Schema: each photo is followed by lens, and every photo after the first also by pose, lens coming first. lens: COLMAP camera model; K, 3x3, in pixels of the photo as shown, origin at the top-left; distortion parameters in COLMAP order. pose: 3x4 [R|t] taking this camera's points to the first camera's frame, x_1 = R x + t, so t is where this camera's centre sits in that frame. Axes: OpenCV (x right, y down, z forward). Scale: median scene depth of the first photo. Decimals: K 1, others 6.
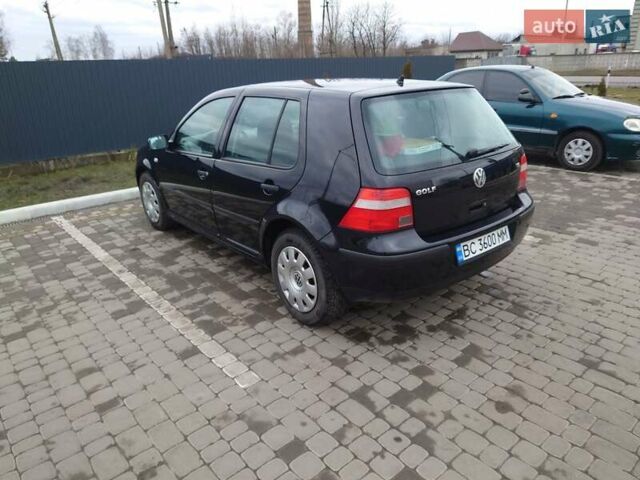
lens RADIAL K [[447.7, 0, 320.0], [0, 447.7, 240.0], [0, 0, 1]] dist [0.006513, 0.001164]
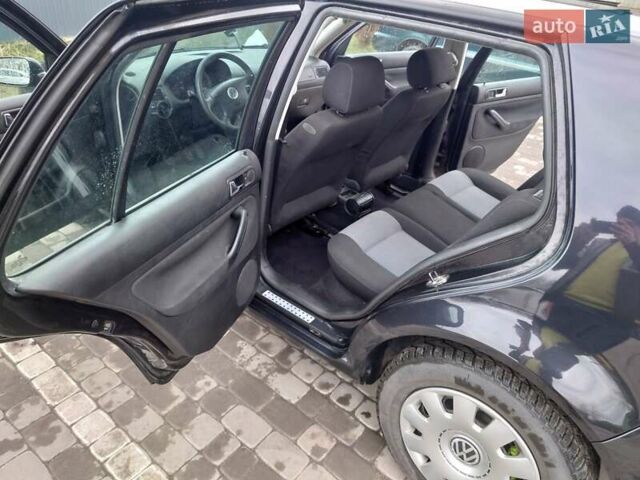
lens RADIAL K [[432.8, 0, 320.7], [0, 432.8, 231.7], [0, 0, 1]] dist [0.003392, -0.000240]
pose [[0.970756, 0.003594, 0.240041, -0.238430], [-0.049042, 0.981771, 0.183632, -0.167327], [-0.235005, -0.190034, 0.953236, 0.497253]]
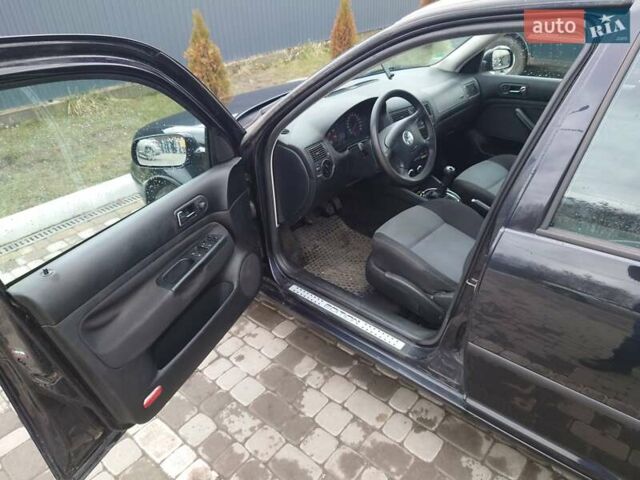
lens RADIAL K [[447.7, 0, 320.0], [0, 447.7, 240.0], [0, 0, 1]] dist [0.006513, 0.001164]
pose [[0.988394, -0.086865, 0.124628, -0.377585], [0.063222, 0.981176, 0.182476, -0.223939], [-0.138132, -0.172479, 0.975280, 0.637974]]
